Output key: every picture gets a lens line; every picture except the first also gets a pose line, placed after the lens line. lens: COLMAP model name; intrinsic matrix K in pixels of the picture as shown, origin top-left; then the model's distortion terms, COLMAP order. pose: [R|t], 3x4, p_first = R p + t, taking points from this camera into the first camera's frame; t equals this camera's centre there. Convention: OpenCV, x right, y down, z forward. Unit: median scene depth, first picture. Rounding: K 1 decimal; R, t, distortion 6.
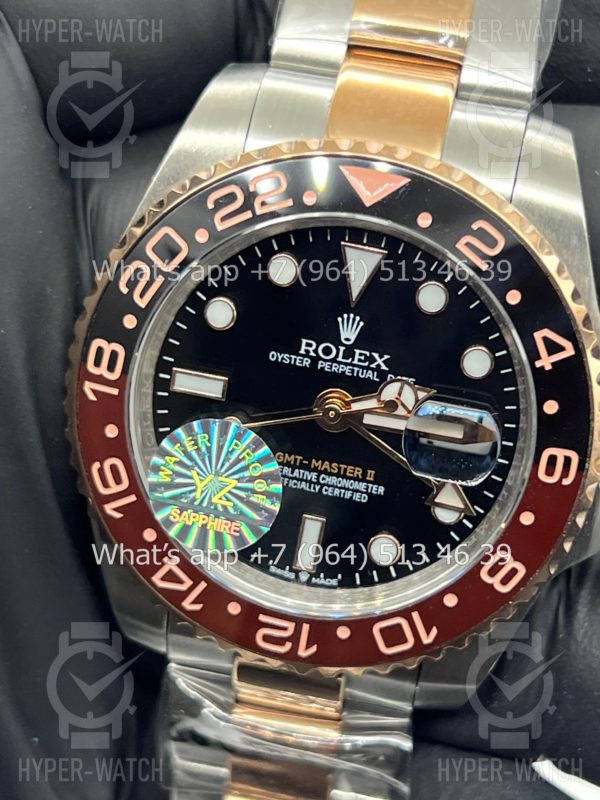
lens RADIAL K [[1795.9, 0, 298.1], [0, 1795.9, 378.2], [0, 0, 1]] dist [0.151418, 0.101084]
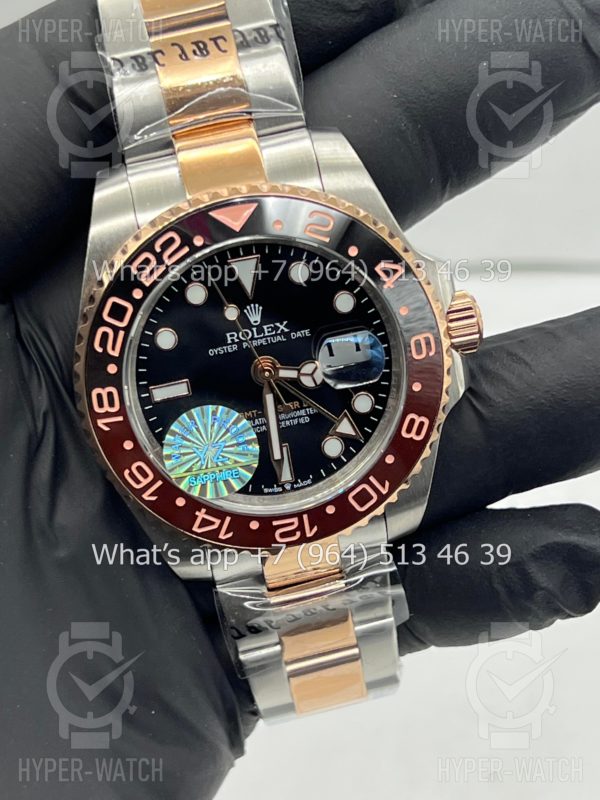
lens RADIAL K [[1798.3, 0, 313.8], [0, 1798.3, 401.7], [0, 0, 1]] dist [0.094104, -0.055033]
pose [[0.909050, -0.390248, 0.146067, -0.165114], [0.384101, 0.920684, 0.069339, -0.044552], [-0.161541, -0.006928, 0.986842, -0.427840]]
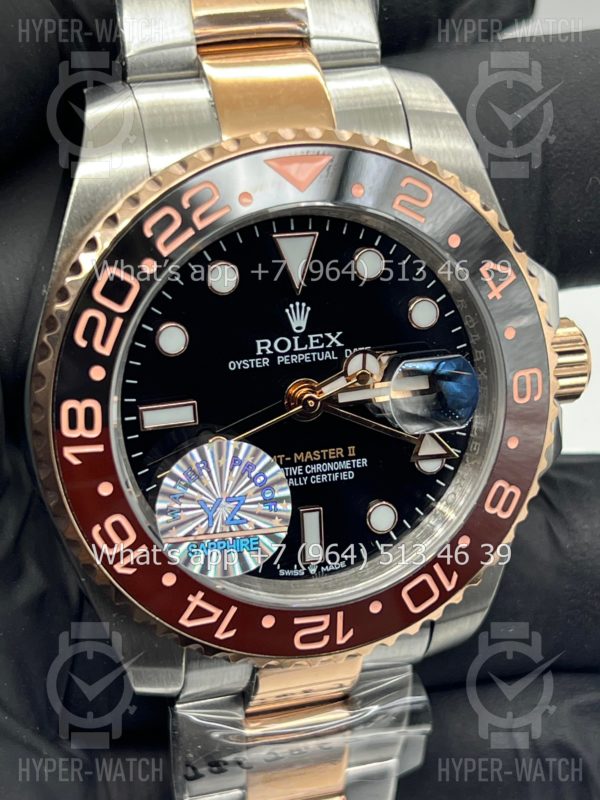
lens RADIAL K [[1806.6, 0, 266.6], [0, 1806.6, 382.1], [0, 0, 1]] dist [0.096410, -0.078176]
pose [[0.893351, -0.291059, 0.342356, -0.340798], [0.285980, 0.955928, 0.066455, -0.064556], [-0.346610, 0.038540, 0.937217, 0.065735]]
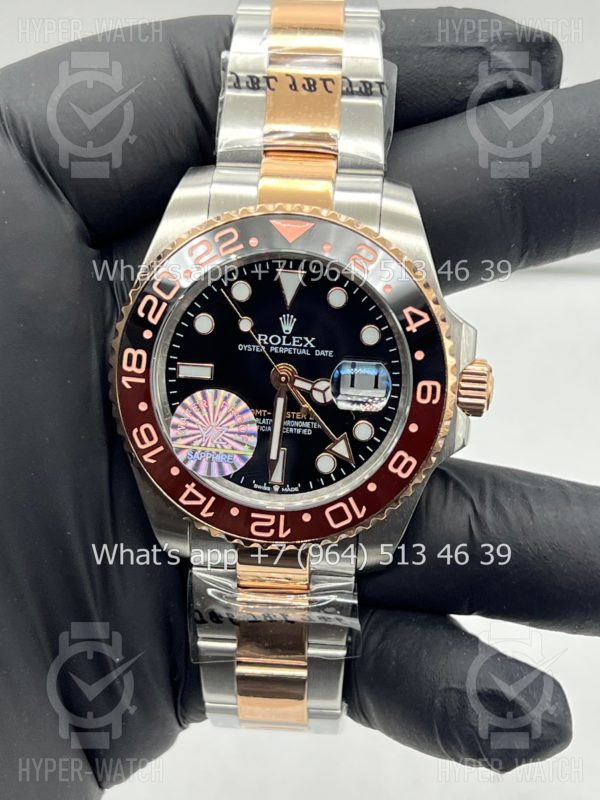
lens RADIAL K [[1798.3, 0, 313.8], [0, 1798.3, 401.7], [0, 0, 1]] dist [0.094104, -0.055033]
pose [[0.990916, -0.114590, 0.070392, -0.066709], [0.118948, 0.991013, -0.061197, 0.138142], [-0.062747, 0.069014, 0.995640, -0.557152]]
